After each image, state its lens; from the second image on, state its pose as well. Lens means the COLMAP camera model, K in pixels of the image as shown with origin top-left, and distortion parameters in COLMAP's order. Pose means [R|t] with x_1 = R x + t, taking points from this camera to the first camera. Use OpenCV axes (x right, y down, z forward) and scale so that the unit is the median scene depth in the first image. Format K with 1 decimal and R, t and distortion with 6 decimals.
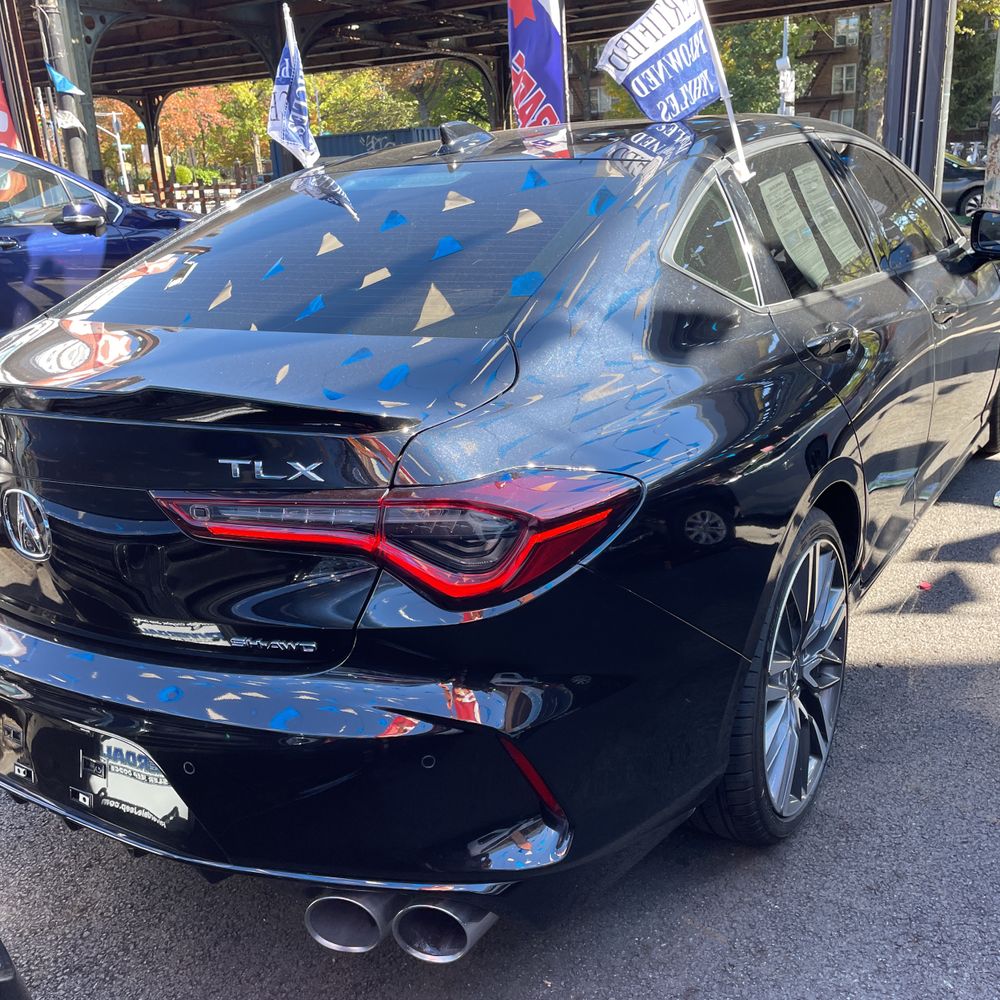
lens RADIAL K [[1026.5, 0, 538.3], [0, 1026.5, 498.5], [0, 0, 1]] dist [0.048805, -0.042154]
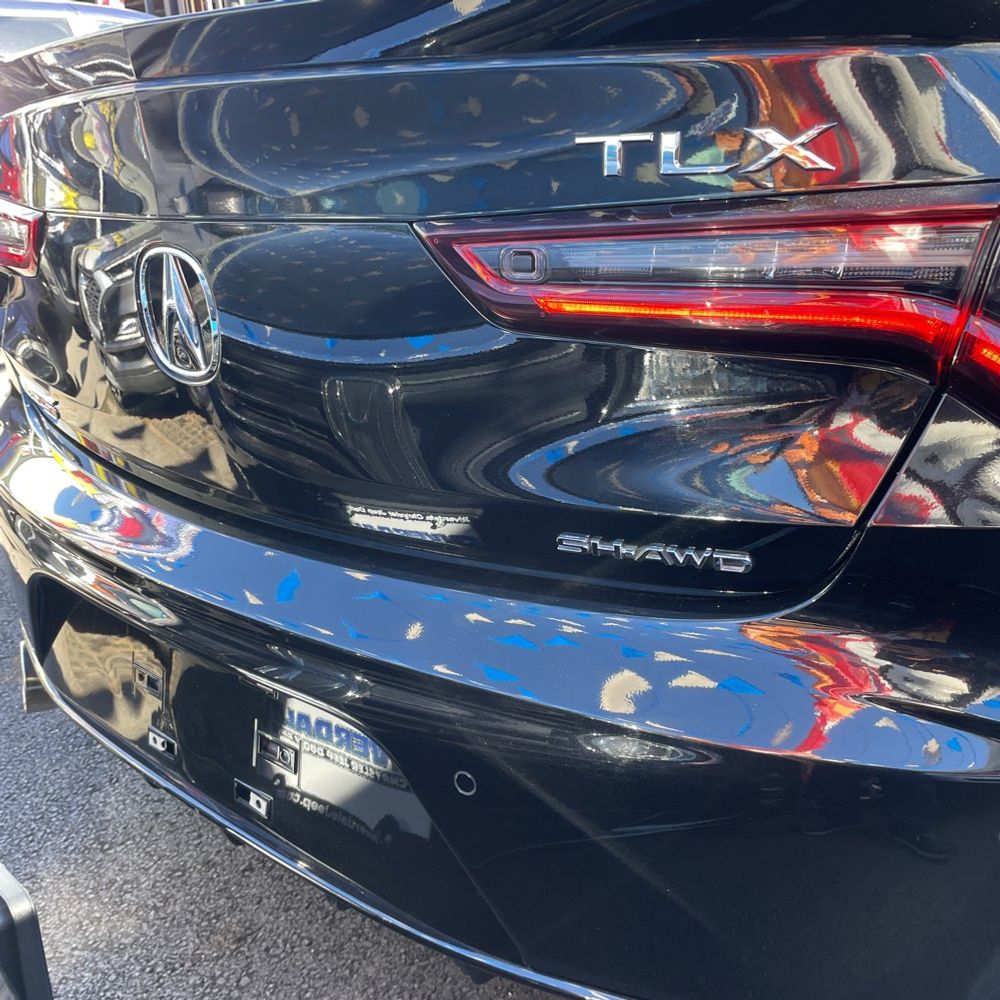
lens RADIAL K [[1002.4, 0, 500.0], [0, 1002.4, 486.2], [0, 0, 1]] dist [0.094601, -0.126488]
pose [[0.987515, 0.048216, -0.149965, -0.205487], [-0.042379, 0.998224, 0.041876, 0.075245], [0.151718, -0.034997, 0.987804, 0.421248]]
